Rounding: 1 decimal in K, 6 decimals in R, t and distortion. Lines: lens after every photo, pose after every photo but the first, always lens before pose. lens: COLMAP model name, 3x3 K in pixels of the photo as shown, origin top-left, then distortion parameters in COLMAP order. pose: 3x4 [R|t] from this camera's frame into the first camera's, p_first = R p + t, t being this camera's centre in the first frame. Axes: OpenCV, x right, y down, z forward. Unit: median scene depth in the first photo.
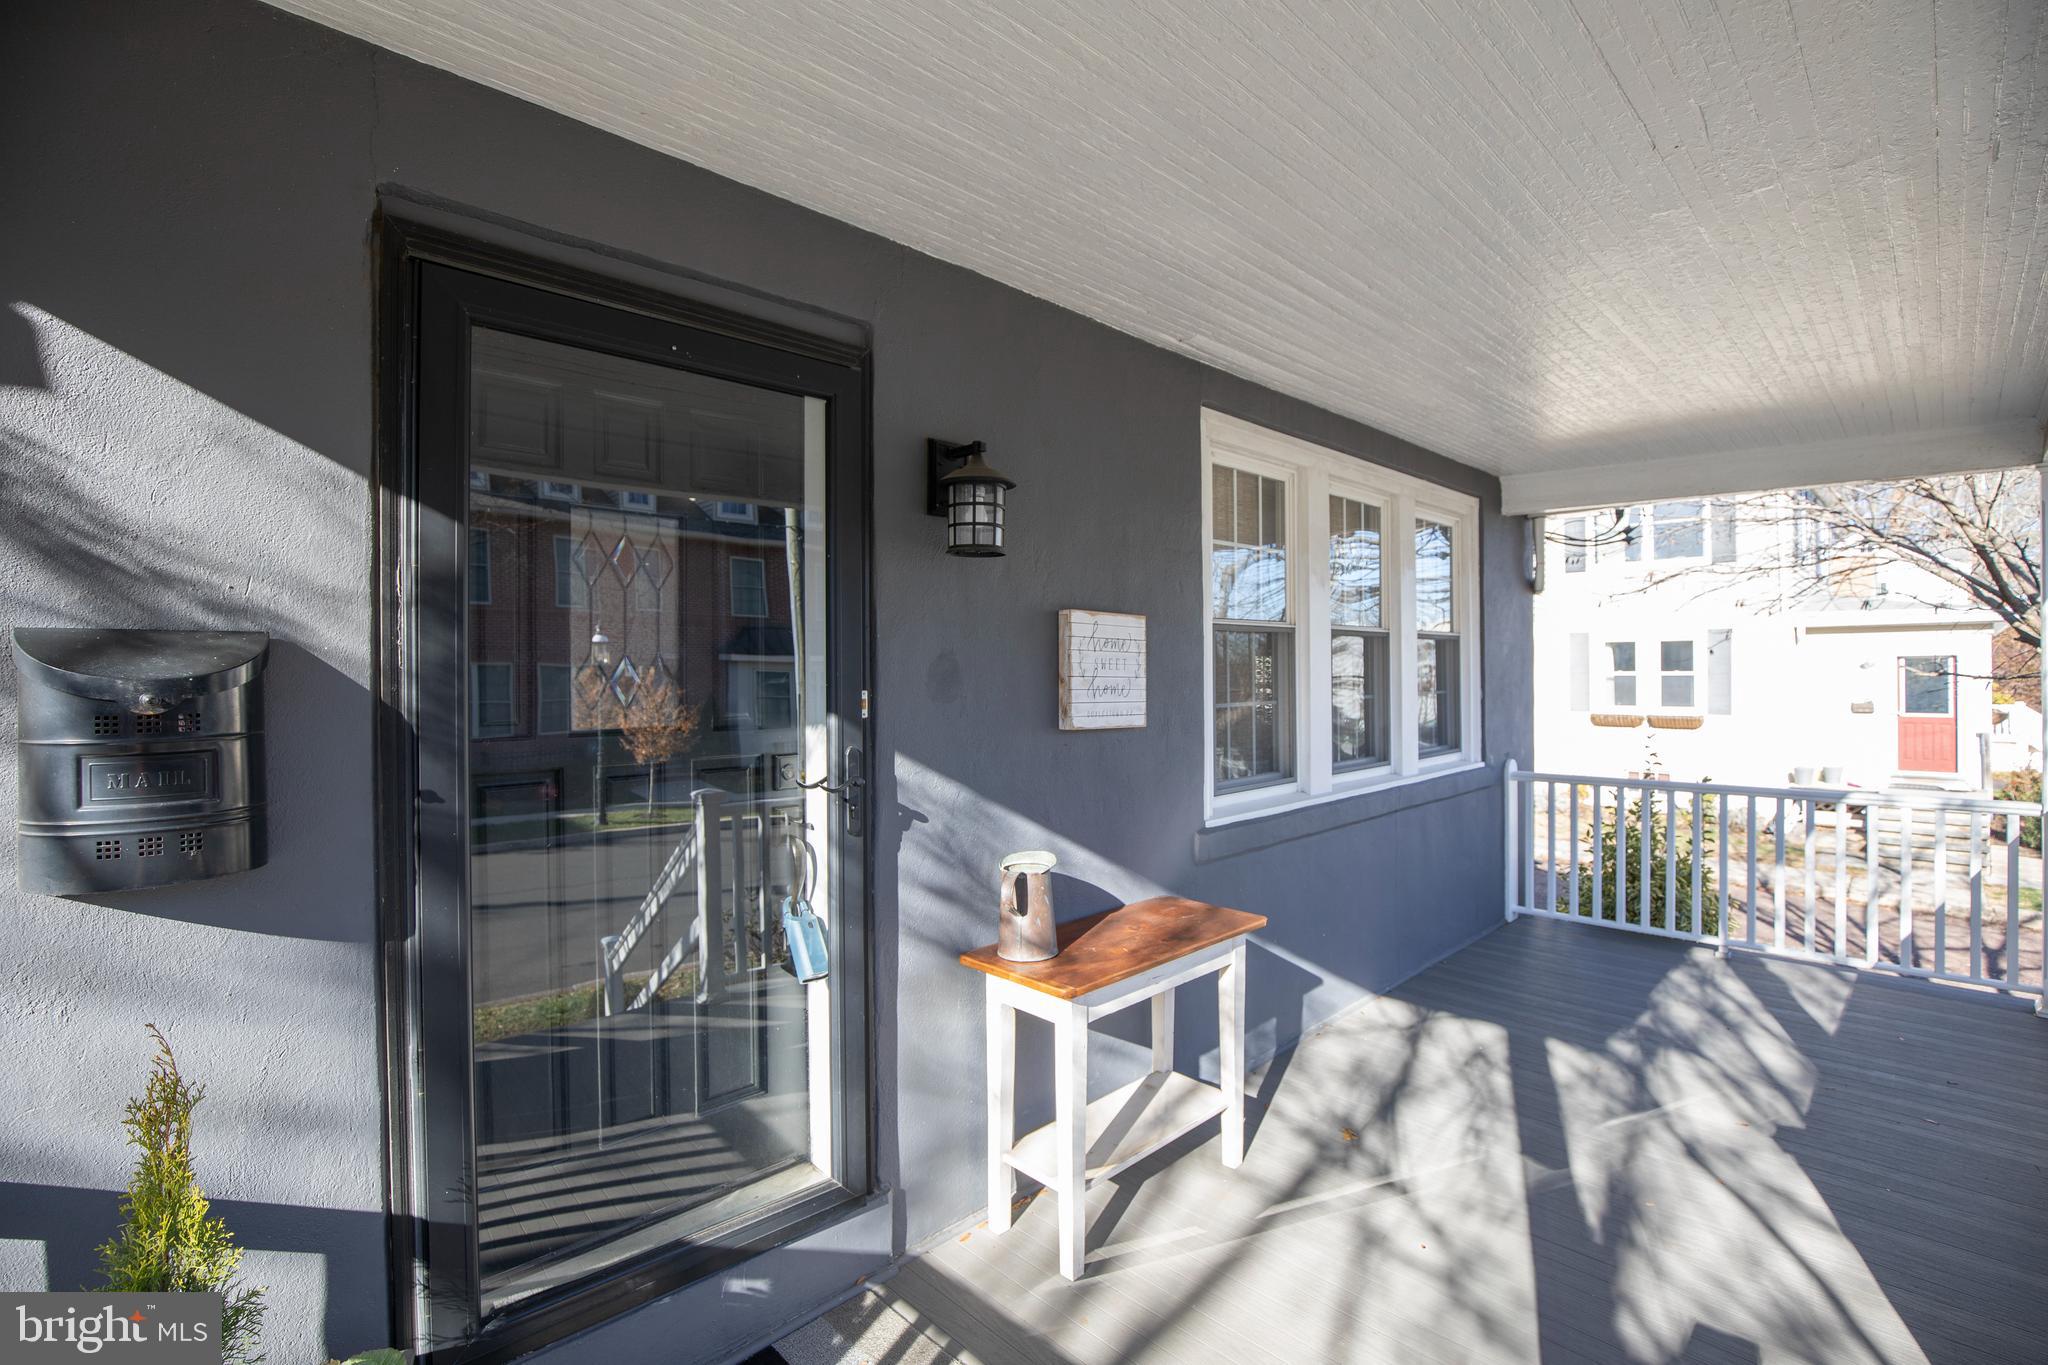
lens RADIAL K [[937.6, 0, 1034.5], [0, 937.6, 670.6], [0, 0, 1]] dist [-0.023001, 0.000426]
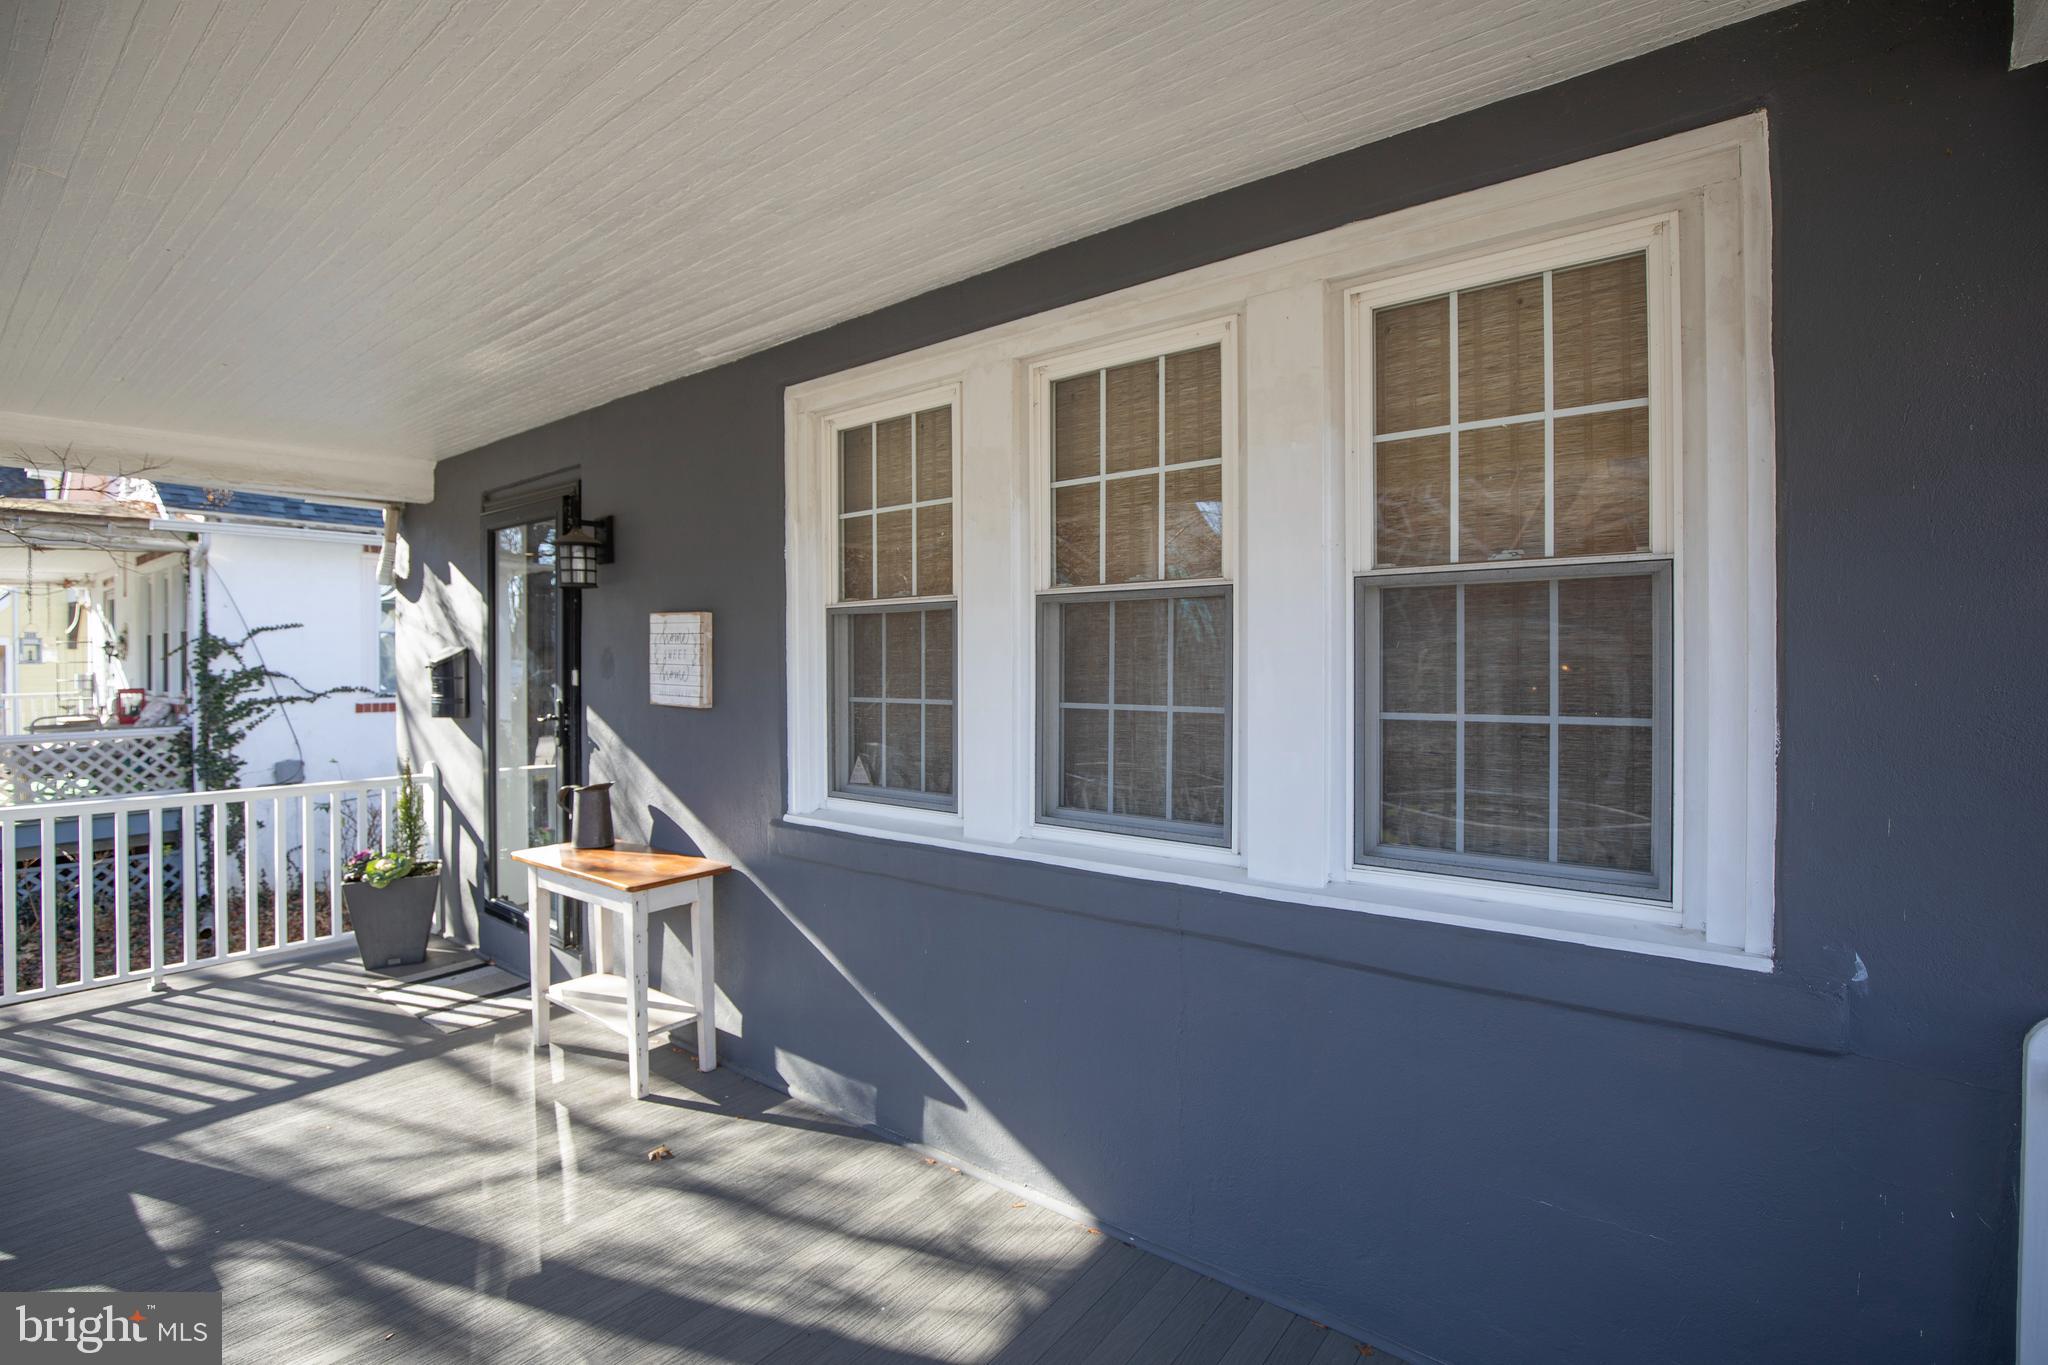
lens RADIAL K [[928.0, 0, 1029.3], [0, 928.0, 663.5], [0, 0, 1]] dist [-0.026091, 0.000641]
pose [[0.128925, 0.008727, -0.991616, 1.622296], [0.000478, 0.999961, 0.008862, -0.006045], [0.991654, -0.001617, 0.128916, 1.567354]]
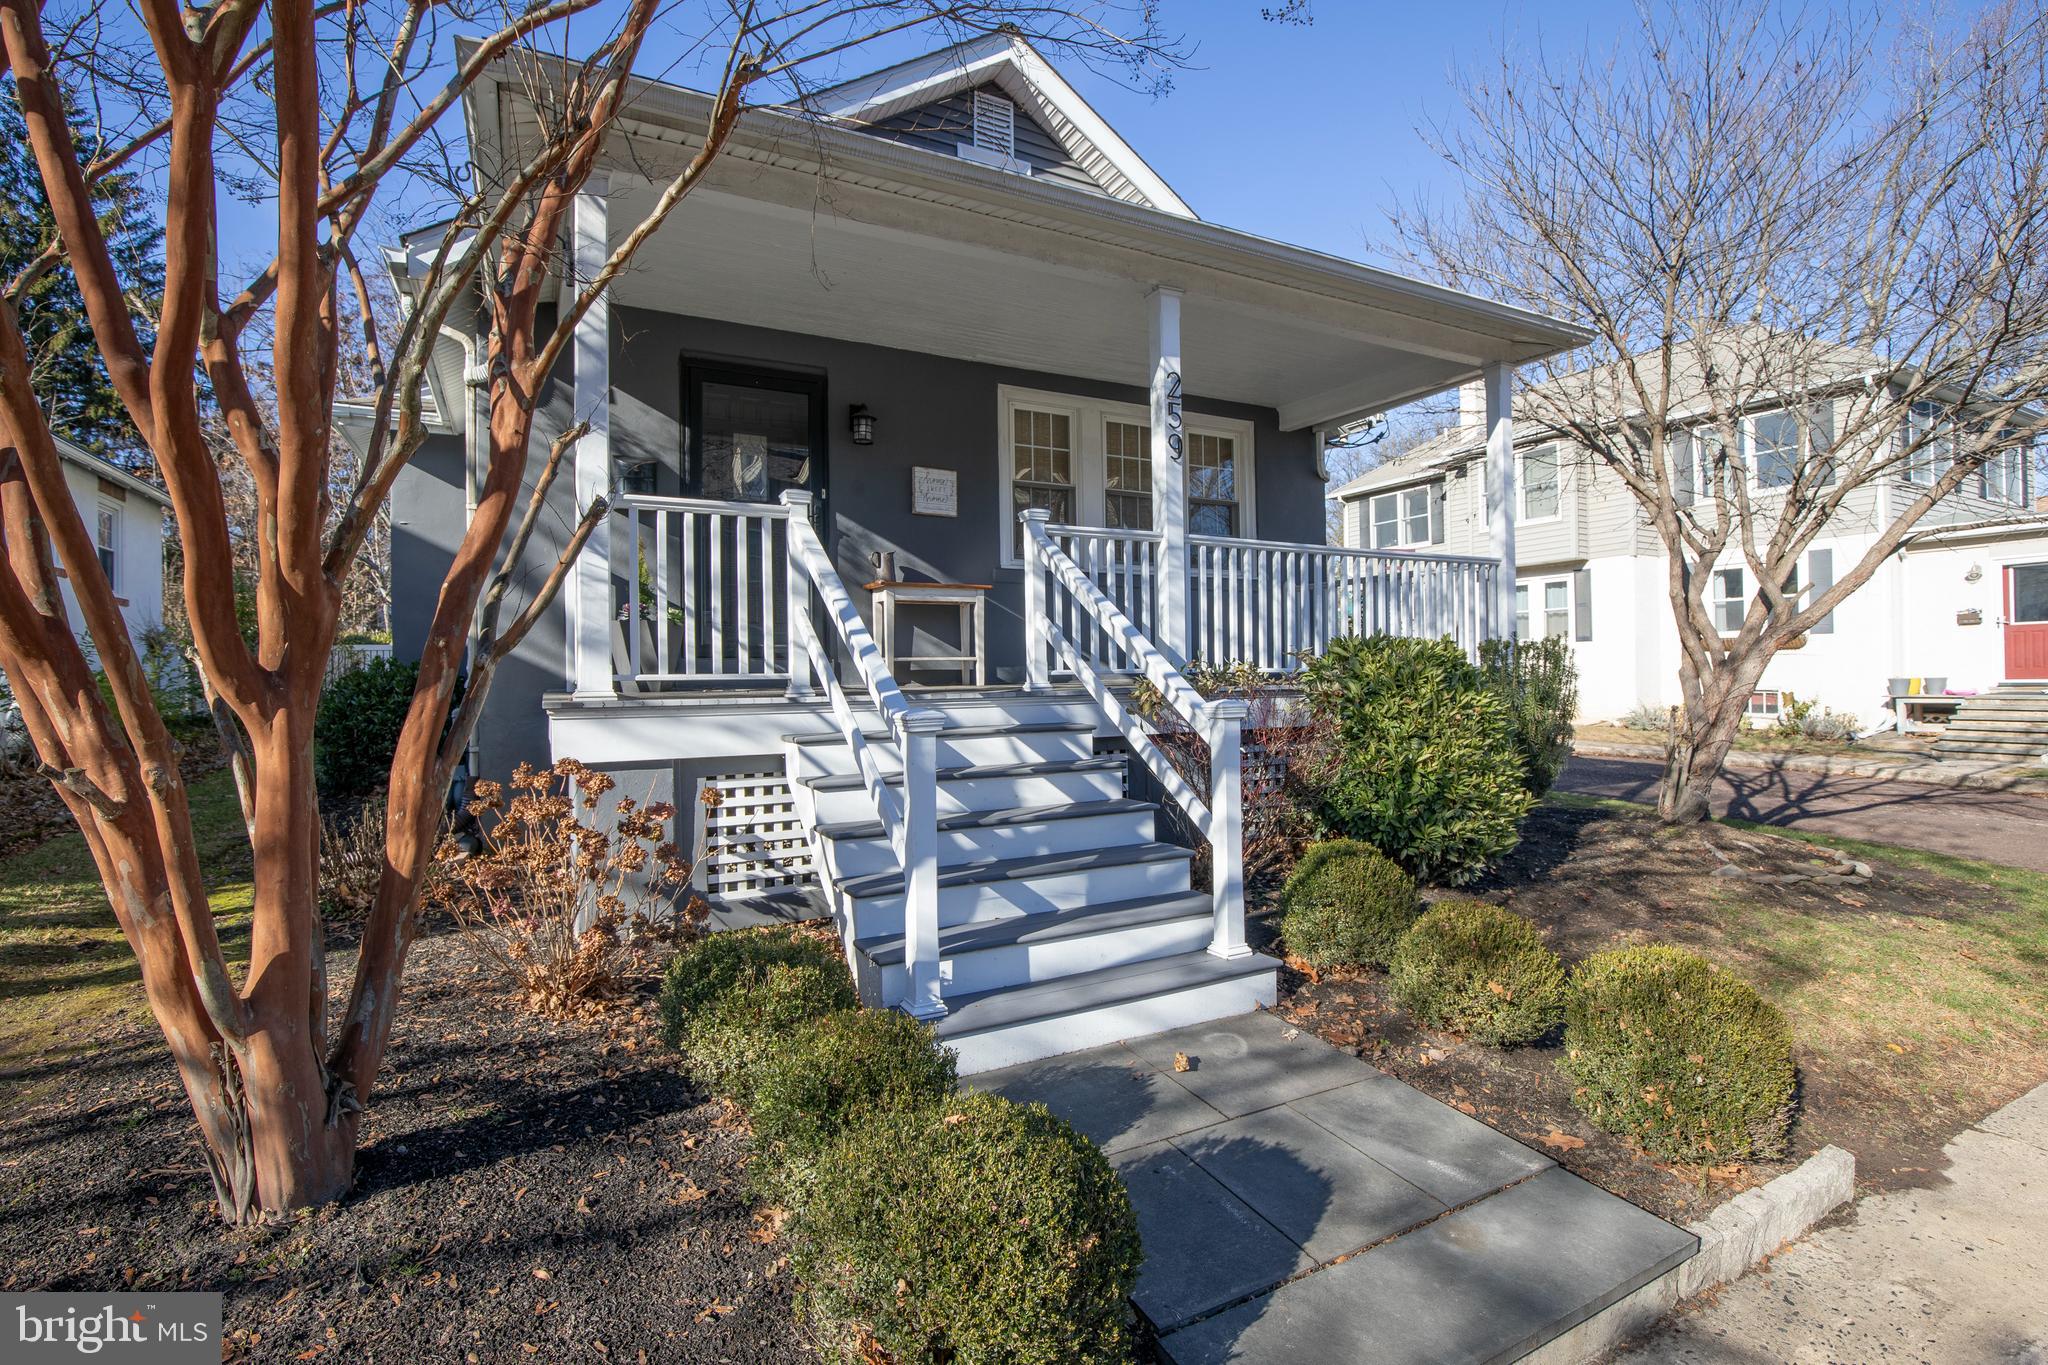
lens RADIAL K [[916.8, 0, 1024.0], [0, 916.8, 682.5], [0, 0, 1]] dist [-0.023638, 0.000032]
pose [[0.952393, -0.008386, -0.304757, 1.267953], [0.009219, 0.999957, 0.001296, 0.617710], [0.304733, -0.004044, 0.952429, -1.544427]]
